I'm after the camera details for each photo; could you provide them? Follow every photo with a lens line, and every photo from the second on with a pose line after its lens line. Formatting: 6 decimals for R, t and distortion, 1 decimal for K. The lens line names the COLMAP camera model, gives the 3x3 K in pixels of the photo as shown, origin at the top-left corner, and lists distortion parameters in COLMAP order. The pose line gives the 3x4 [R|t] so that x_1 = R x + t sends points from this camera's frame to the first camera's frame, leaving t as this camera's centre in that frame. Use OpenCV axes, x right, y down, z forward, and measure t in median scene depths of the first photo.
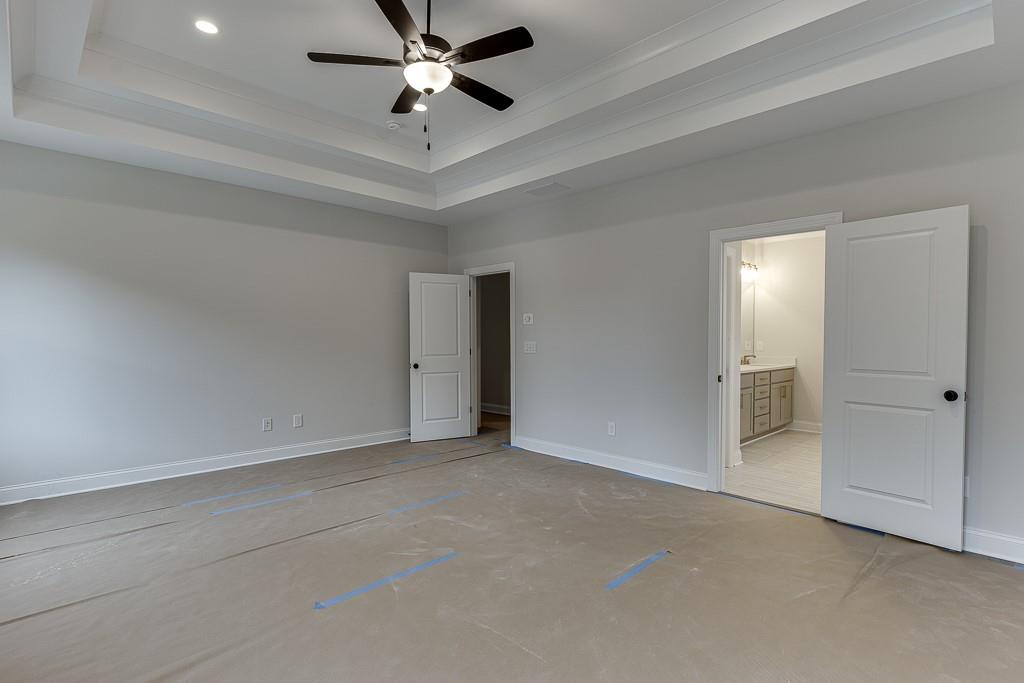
lens RADIAL K [[498.2, 0, 515.7], [0, 498.2, 345.6], [0, 0, 1]] dist [-0.005797, -0.000450]
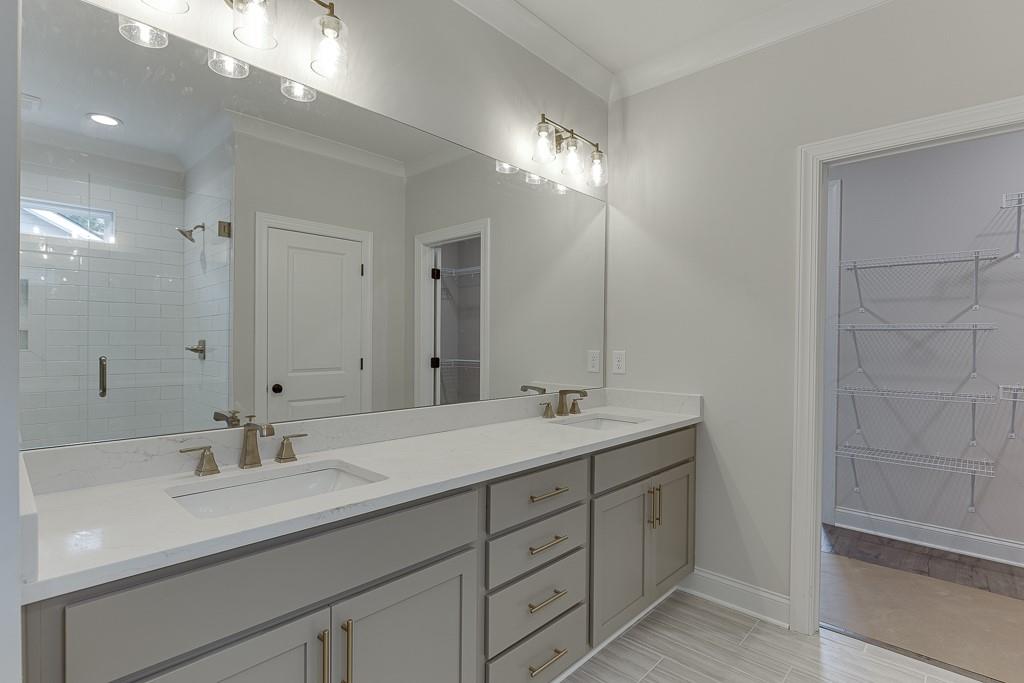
lens RADIAL K [[498.2, 0, 515.7], [0, 498.2, 345.6], [0, 0, 1]] dist [-0.005797, -0.000450]
pose [[0.998955, 0.004343, 0.045495, 0.413752], [-0.004162, 0.999983, -0.004085, -0.010299], [-0.045512, 0.003891, 0.998956, 0.647998]]
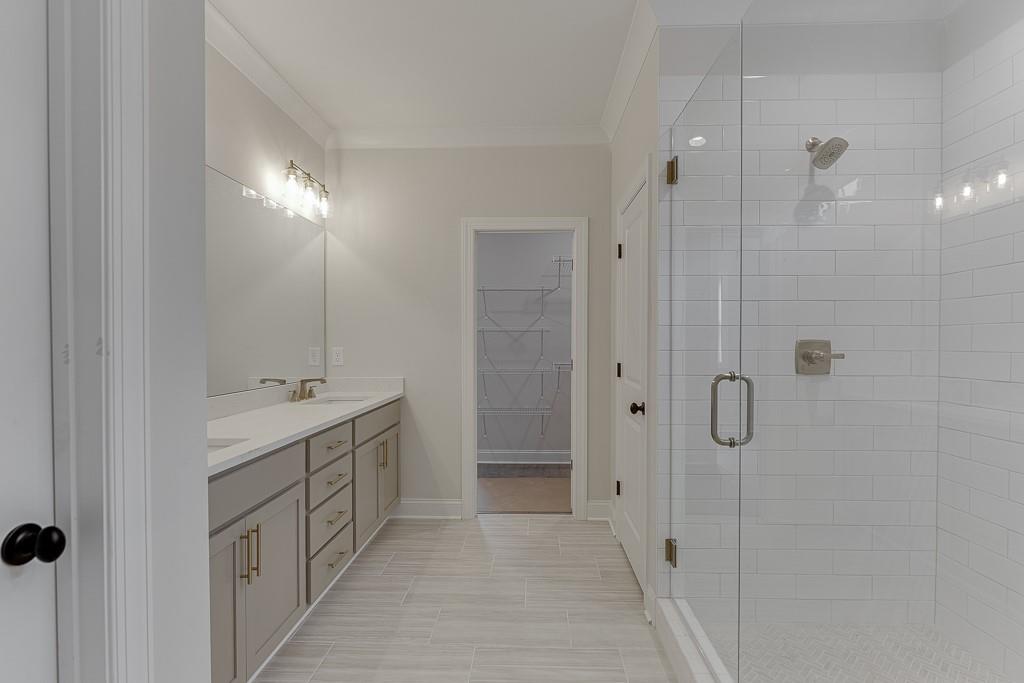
lens RADIAL K [[498.2, 0, 515.7], [0, 498.2, 345.6], [0, 0, 1]] dist [-0.005797, -0.000450]
pose [[0.729679, -0.012710, 0.683672, 0.297200], [0.013762, 0.999898, 0.003901, -0.009567], [-0.683652, 0.006563, 0.729779, 0.546679]]
